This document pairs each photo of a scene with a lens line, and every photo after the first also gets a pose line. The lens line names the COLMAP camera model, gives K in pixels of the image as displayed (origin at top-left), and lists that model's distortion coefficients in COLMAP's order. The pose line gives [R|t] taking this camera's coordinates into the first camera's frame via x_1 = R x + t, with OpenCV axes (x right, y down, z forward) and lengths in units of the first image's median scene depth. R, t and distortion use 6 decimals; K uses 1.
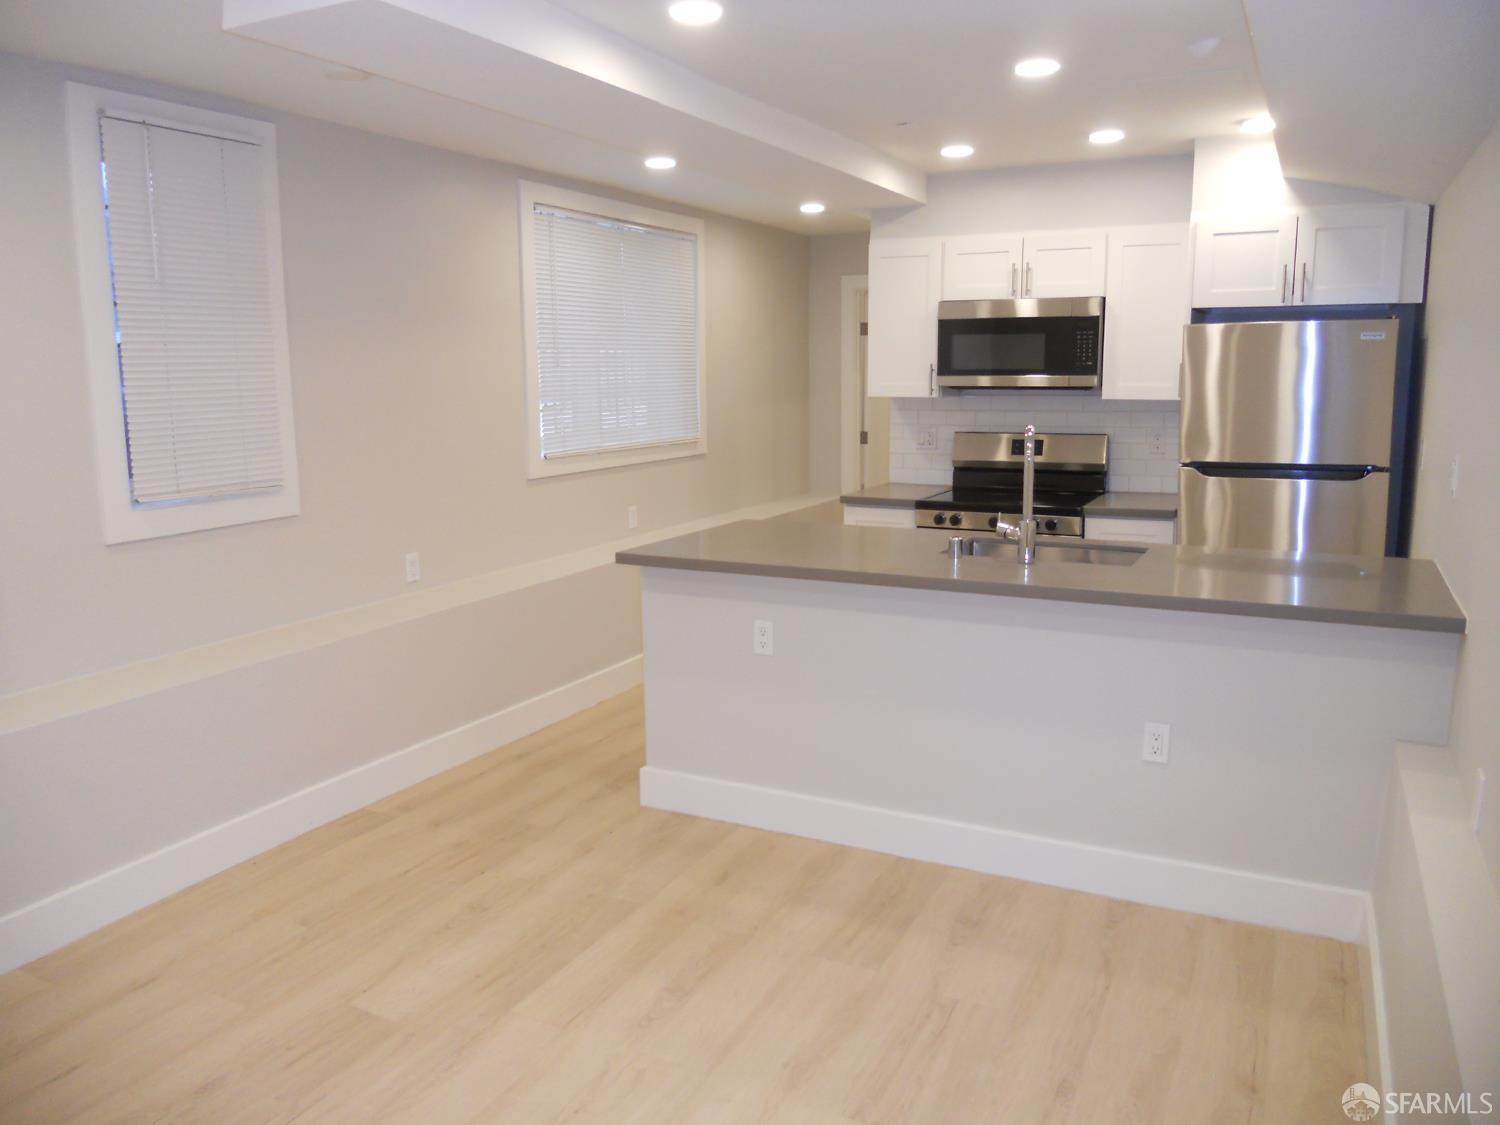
lens RADIAL K [[1159.6, 0, 750.0], [0, 1159.6, 562.5], [0, 0, 1]] dist [-0.023112, -0.003735]
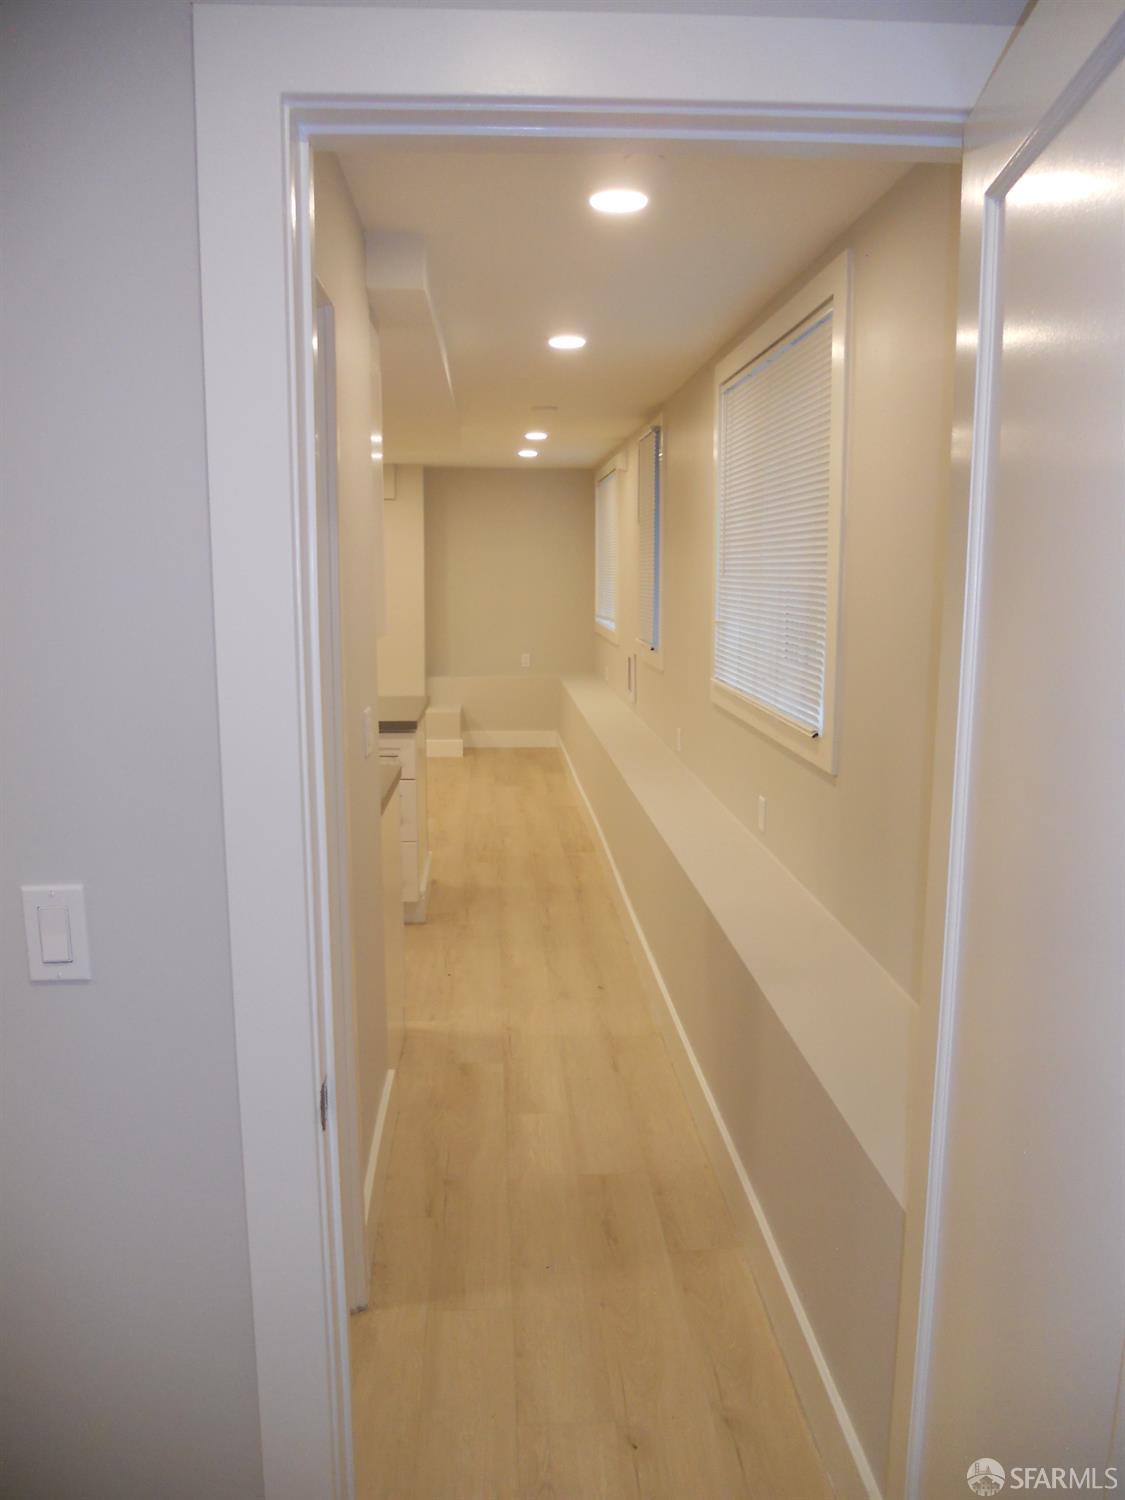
lens RADIAL K [[1152.5, 0, 562.5], [0, 1152.5, 750.0], [0, 0, 1]] dist [-0.115509, 0.136450]
pose [[-0.843831, 0.094377, -0.528244, 0.411505], [-0.078234, 0.952257, 0.295104, -0.302188], [0.530875, 0.290345, -0.796161, 1.764531]]
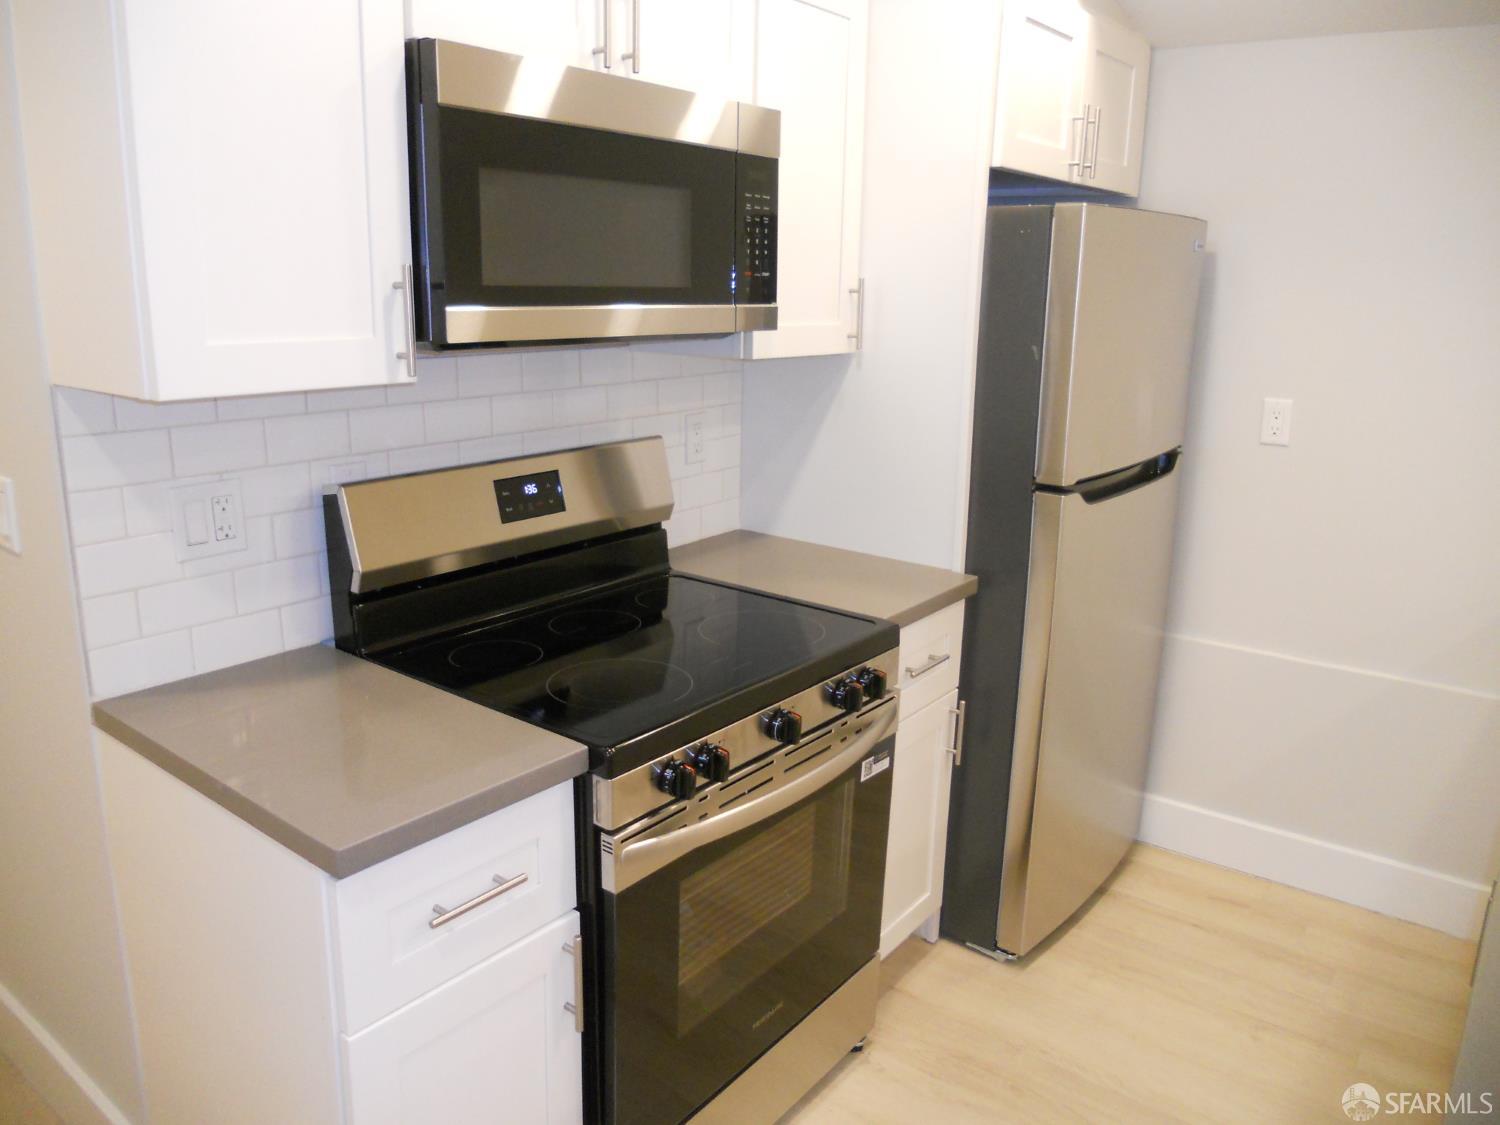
lens RADIAL K [[1152.5, 0, 750.0], [0, 1152.5, 562.5], [0, 0, 1]] dist [-0.115509, 0.136450]
pose [[0.175891, -0.226626, 0.957968, -0.118104], [0.143282, 0.968670, 0.202850, -0.156188], [-0.973926, 0.101580, 0.202852, 0.934293]]
